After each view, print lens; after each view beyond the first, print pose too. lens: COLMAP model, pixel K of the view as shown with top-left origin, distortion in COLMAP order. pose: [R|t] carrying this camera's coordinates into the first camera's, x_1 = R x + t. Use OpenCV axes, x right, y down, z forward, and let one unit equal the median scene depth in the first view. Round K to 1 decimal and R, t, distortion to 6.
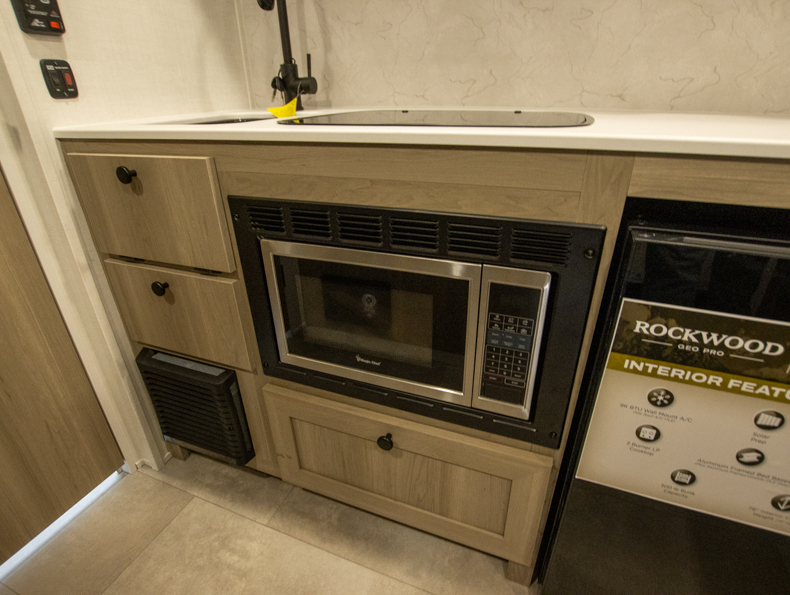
lens RADIAL K [[423.0, 0, 405.9], [0, 423.0, 298.6], [0, 0, 1]] dist [-0.027921, 0.000260]
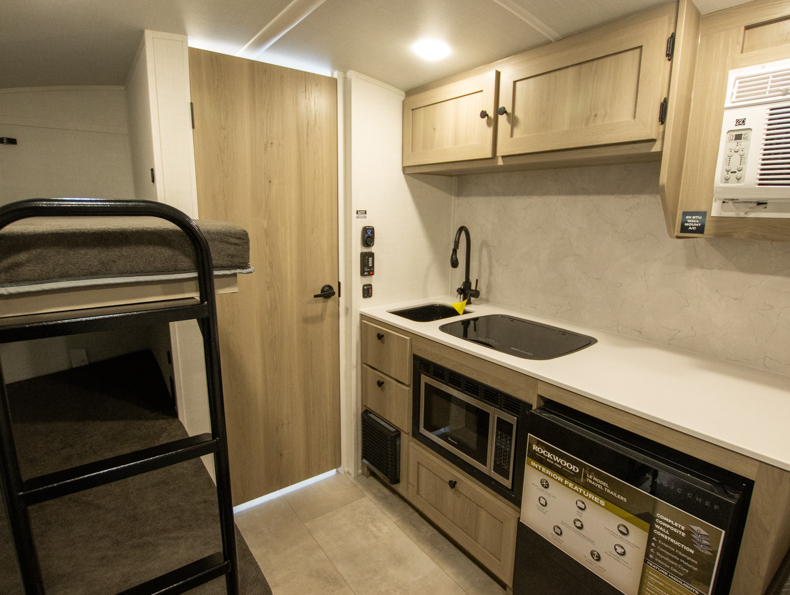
lens RADIAL K [[423.0, 0, 405.9], [0, 423.0, 298.6], [0, 0, 1]] dist [-0.027921, 0.000260]
pose [[0.857788, 0.129343, -0.497463, 0.586632], [-0.255134, 0.947320, -0.193625, -0.051444], [0.446213, 0.293009, 0.845600, -0.964889]]
